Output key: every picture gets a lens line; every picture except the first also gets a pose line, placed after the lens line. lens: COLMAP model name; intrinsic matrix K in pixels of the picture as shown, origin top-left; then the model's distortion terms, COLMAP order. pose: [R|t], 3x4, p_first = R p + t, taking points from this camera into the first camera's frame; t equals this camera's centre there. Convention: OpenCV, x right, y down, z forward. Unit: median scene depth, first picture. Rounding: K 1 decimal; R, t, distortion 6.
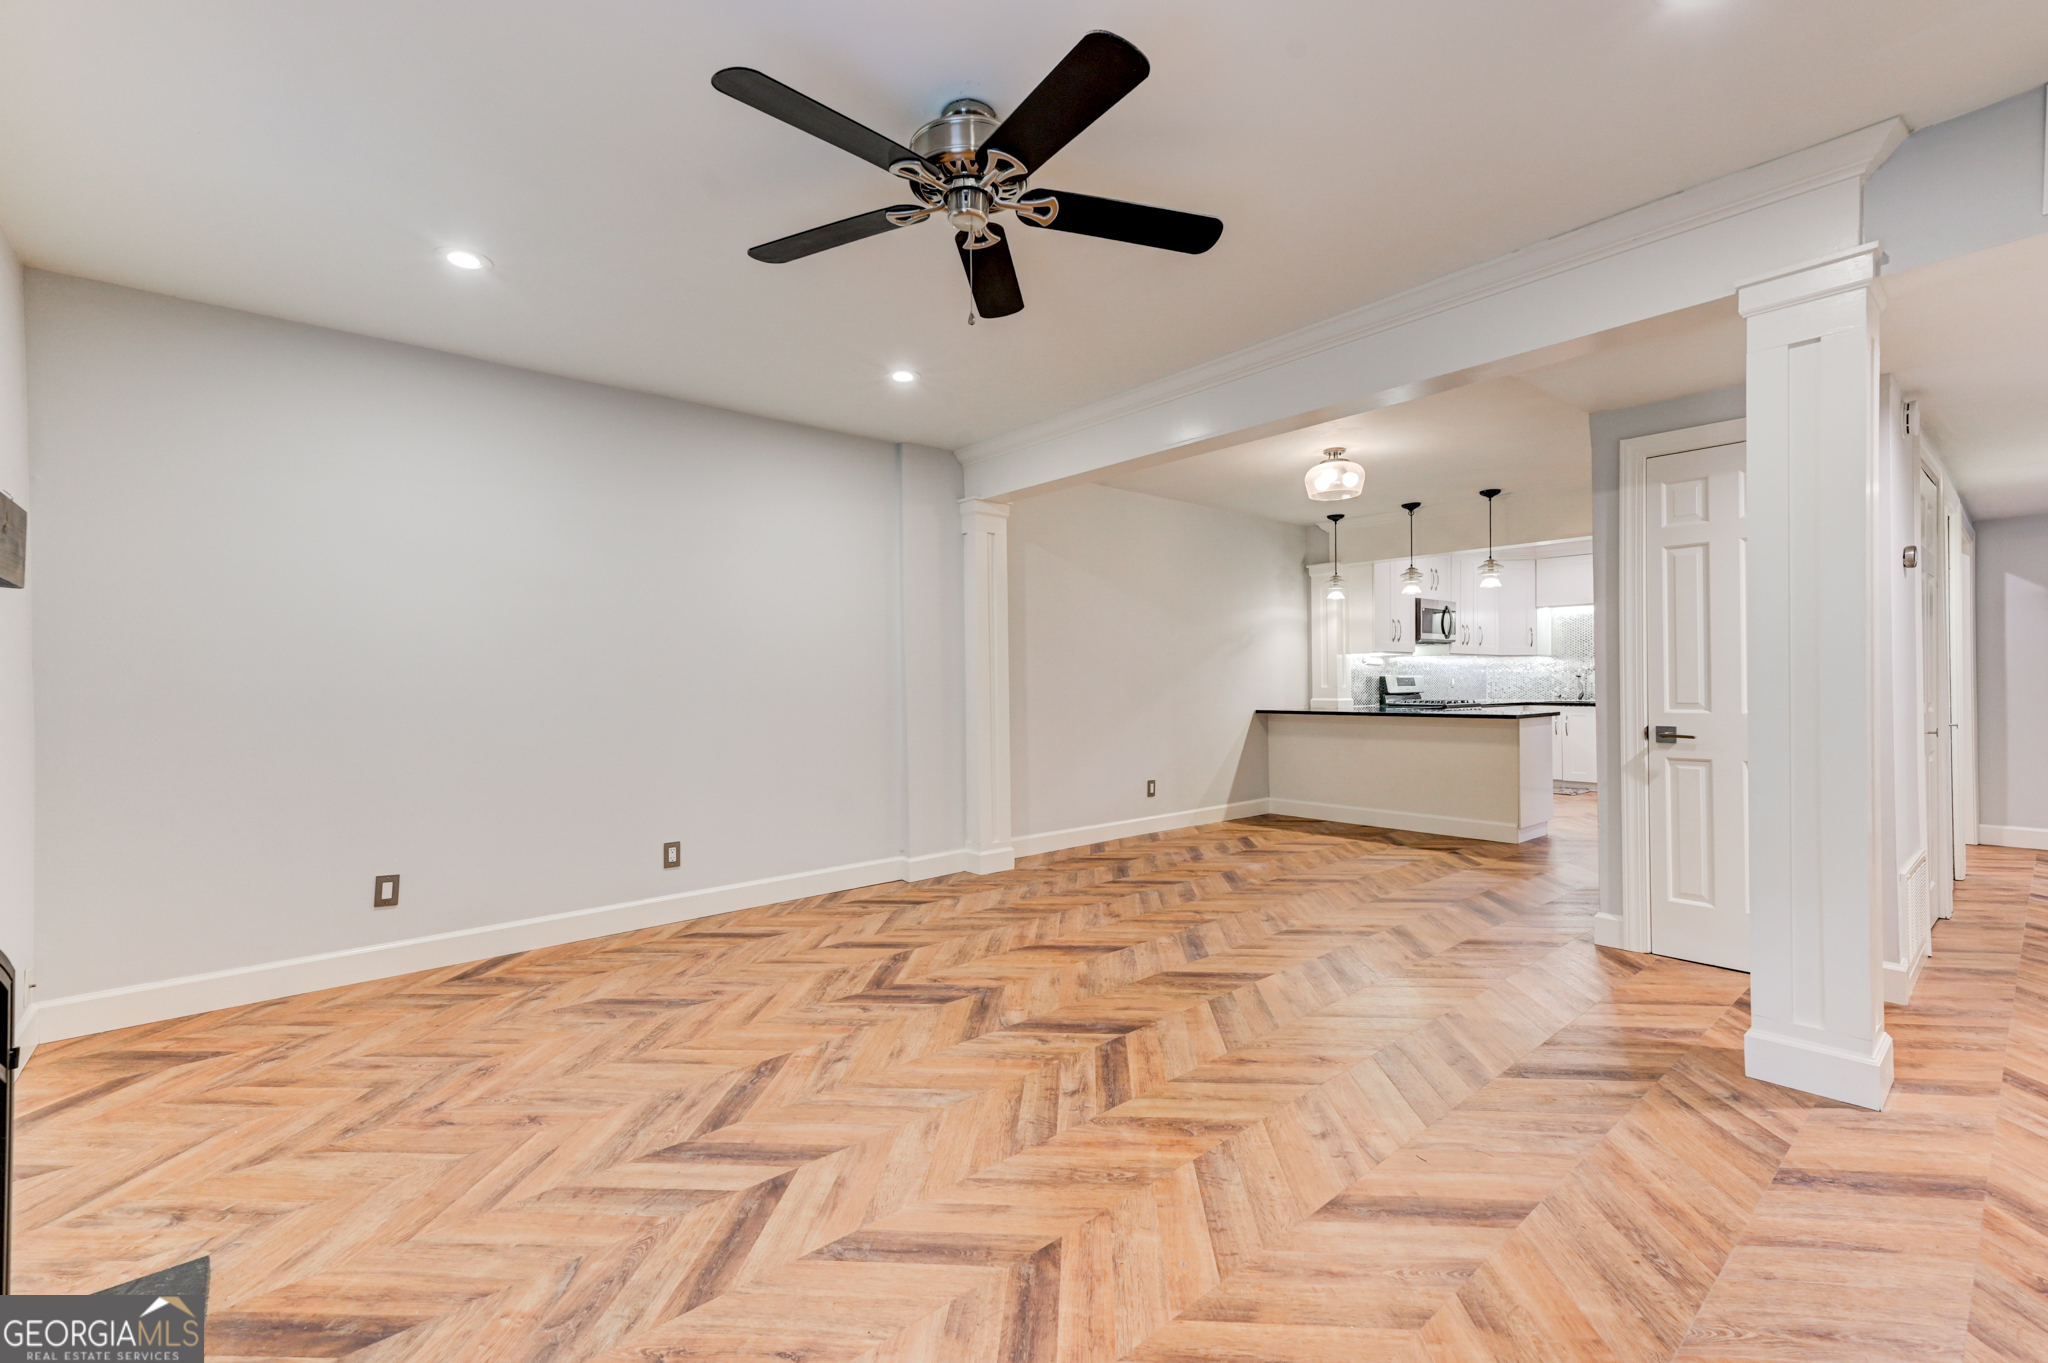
lens RADIAL K [[880.7, 0, 1015.0], [0, 880.7, 683.0], [0, 0, 1]] dist [0.020780, 0.000142]
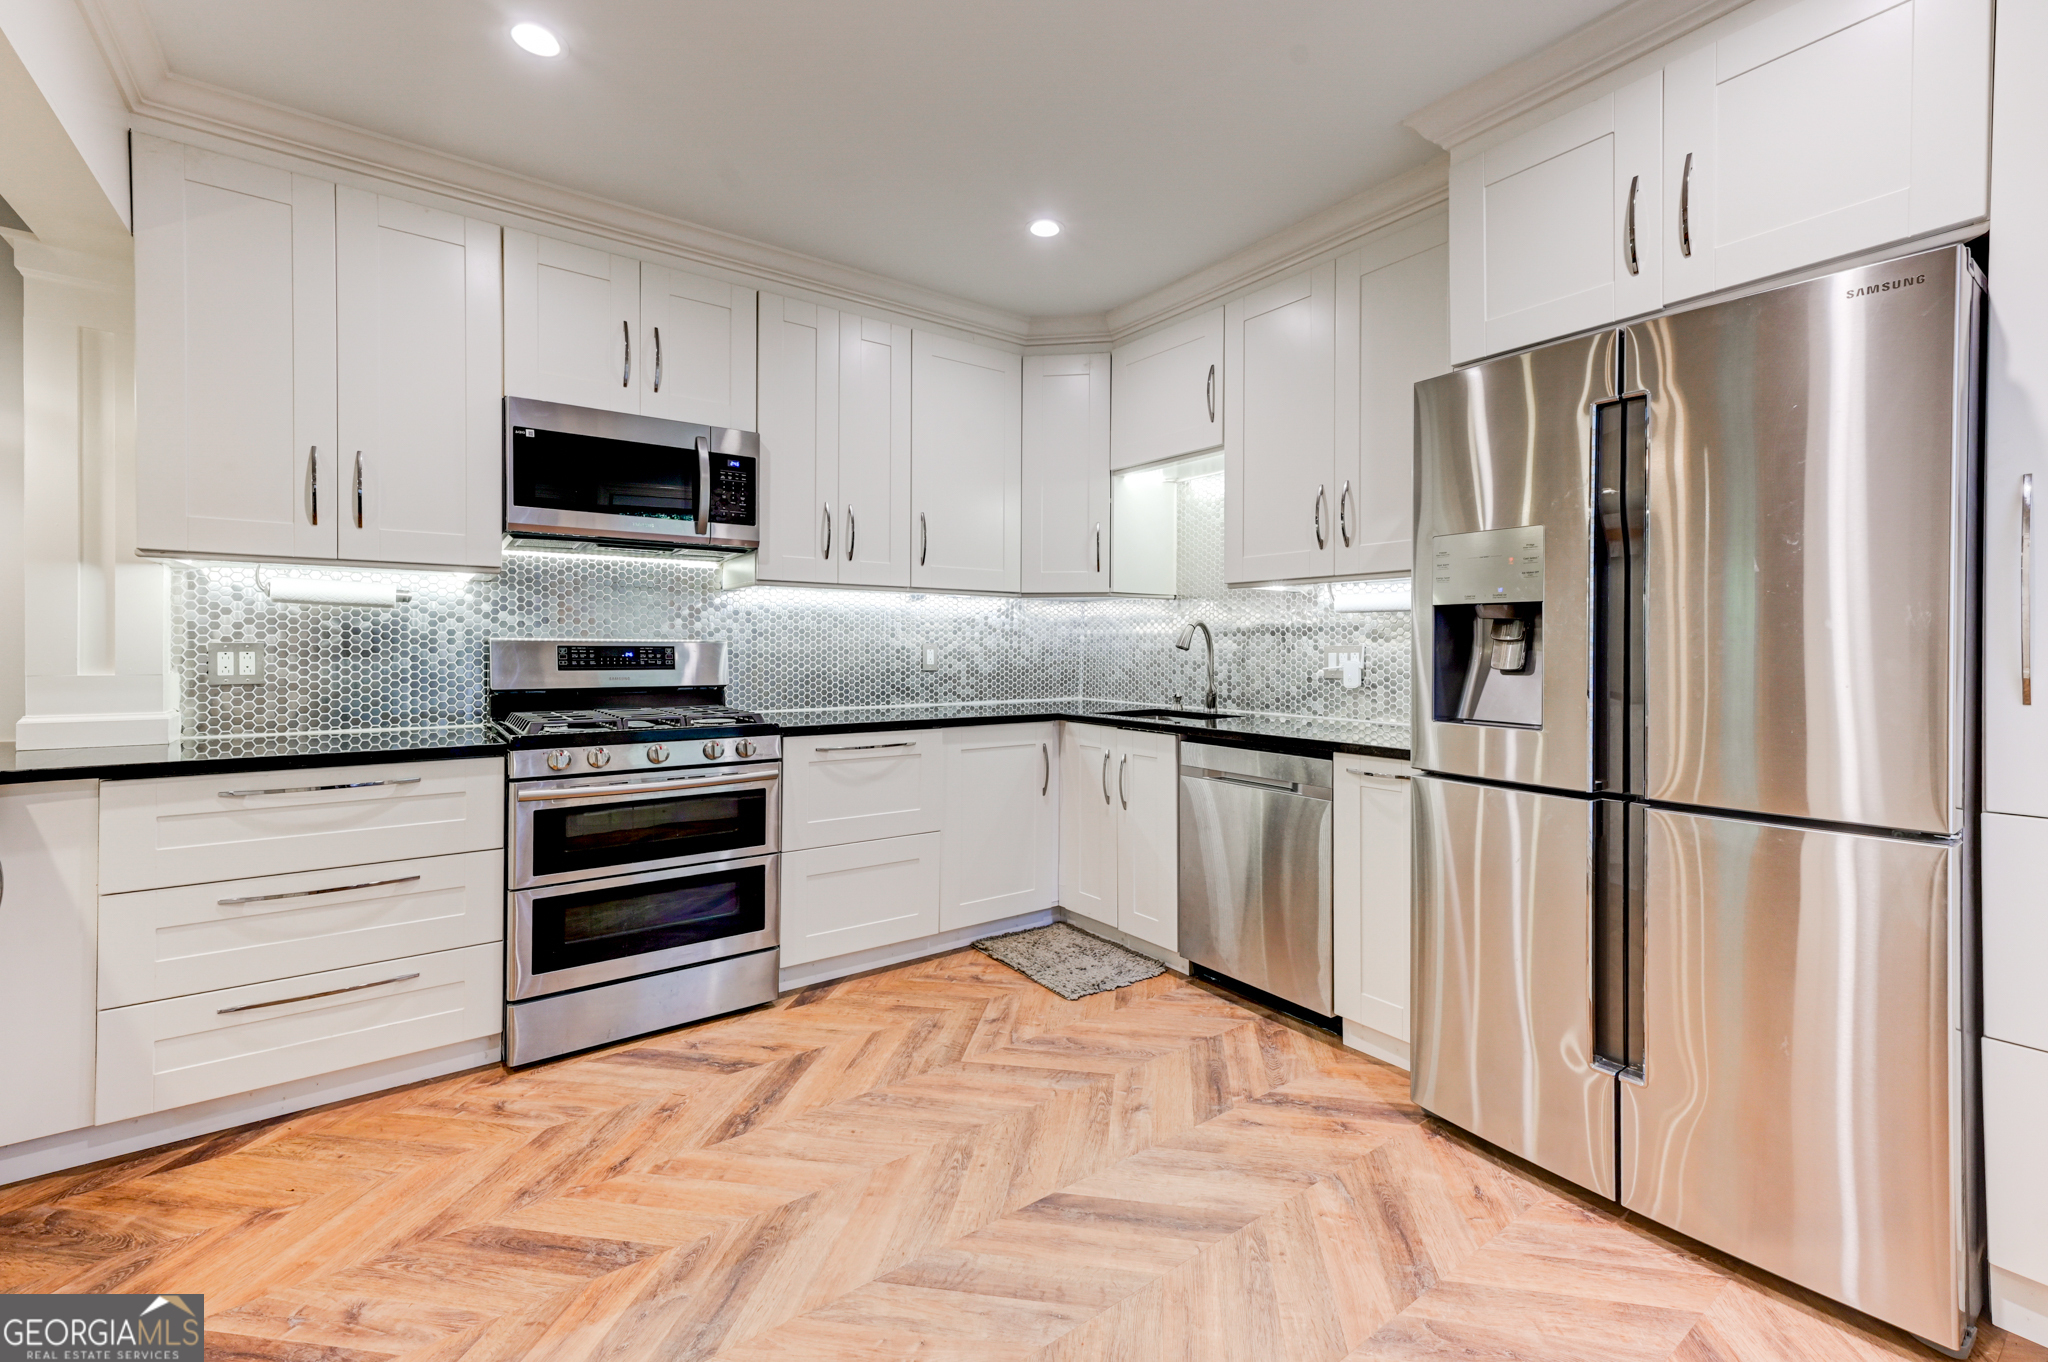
lens RADIAL K [[873.4, 0, 1022.7], [0, 873.4, 649.5], [0, 0, 1]] dist [0.019213, 0.000059]
pose [[0.996483, 0.013814, -0.082645, 1.513344], [-0.013538, 0.999901, 0.003899, -0.019713], [0.082691, -0.002766, 0.996571, 1.583237]]
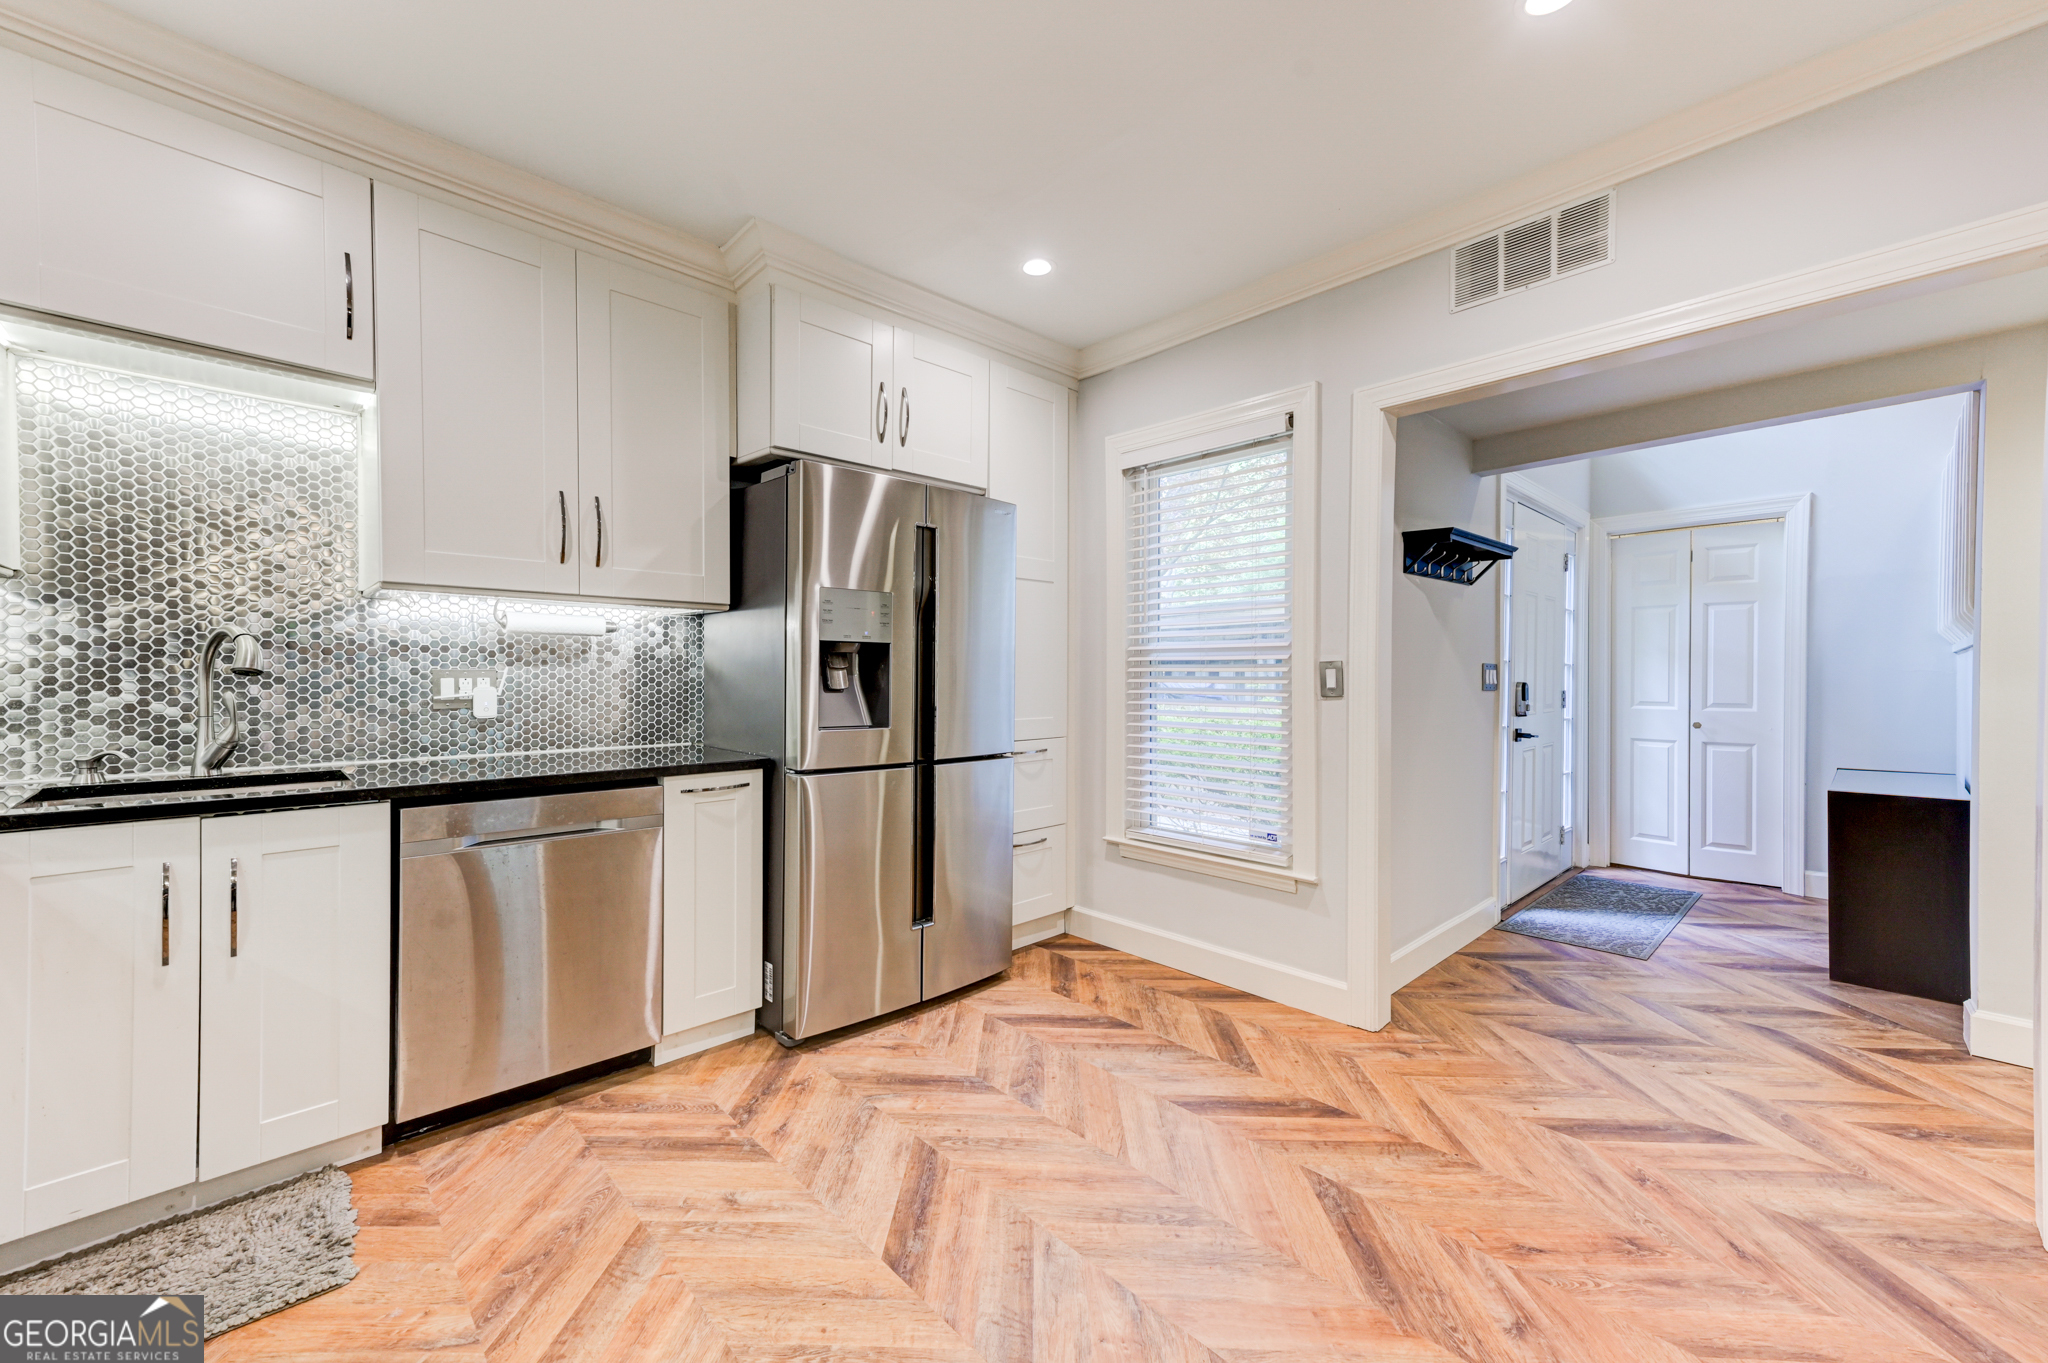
lens RADIAL K [[805.2, 0, 1018.3], [0, 805.2, 681.9], [0, 0, 1]] dist [0.022859, 0.000368]
pose [[-0.058239, 0.004667, 0.998292, 1.039613], [-0.004944, 0.999975, -0.004963, -0.012650], [-0.998290, -0.005225, -0.058214, 2.055576]]
